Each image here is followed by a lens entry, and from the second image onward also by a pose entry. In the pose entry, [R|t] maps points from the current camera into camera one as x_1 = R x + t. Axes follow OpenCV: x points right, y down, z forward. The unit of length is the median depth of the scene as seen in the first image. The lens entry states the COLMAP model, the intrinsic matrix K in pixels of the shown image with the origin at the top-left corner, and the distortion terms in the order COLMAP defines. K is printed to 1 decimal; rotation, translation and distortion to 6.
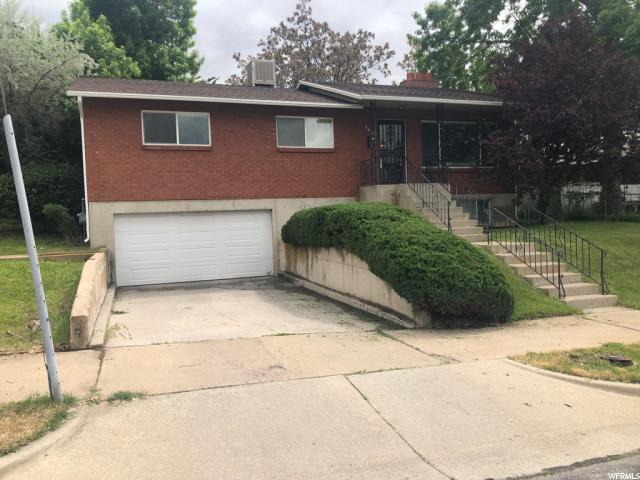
lens RADIAL K [[533.0, 0, 318.0], [0, 533.0, 239.3], [0, 0, 1]] dist [0.021533, 0.011740]
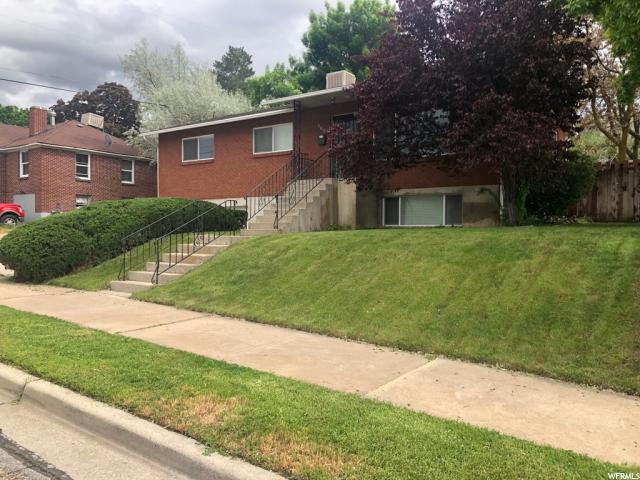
lens RADIAL K [[533.0, 0, 323.1], [0, 533.0, 239.1], [0, 0, 1]] dist [0.021533, 0.011740]
pose [[0.570427, 0.043889, -0.820175, 1.055225], [-0.053201, 0.998449, 0.016427, -0.010694], [0.819624, 0.034264, 0.571877, 0.467553]]
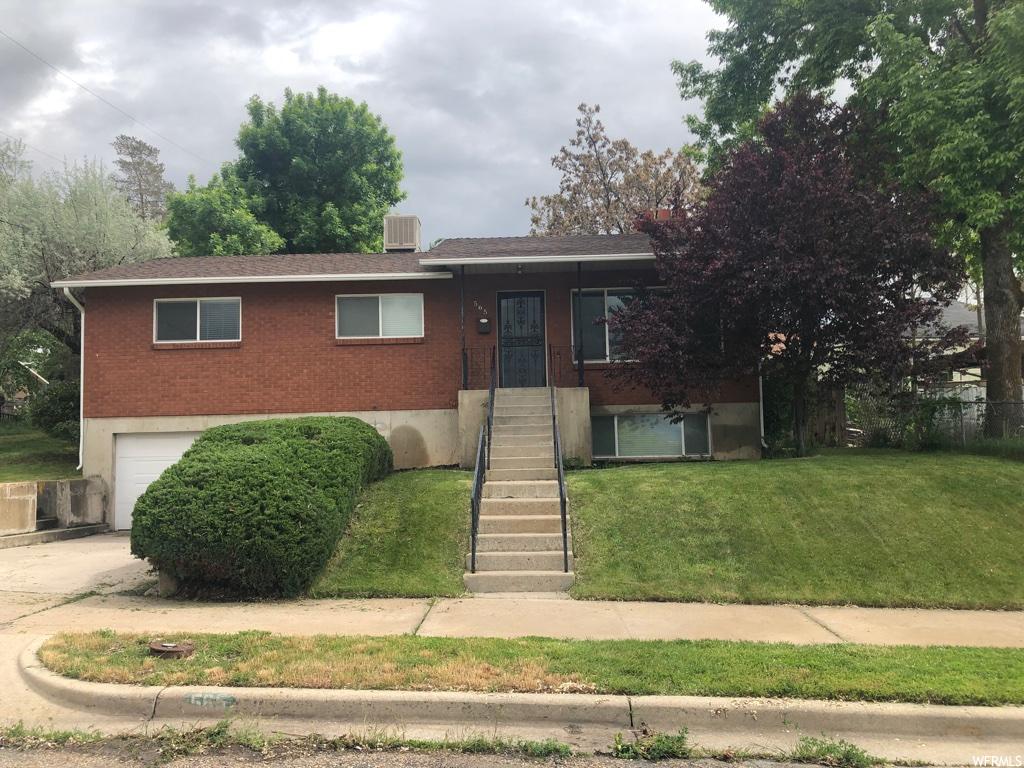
lens RADIAL K [[852.8, 0, 507.6], [0, 852.8, 384.2], [0, 0, 1]] dist [0.021533, 0.011740]
pose [[0.933069, -0.016397, -0.359323, 0.558908], [-0.022844, 0.994243, -0.104690, -0.002208], [0.358971, 0.105891, 0.927322, 0.051600]]
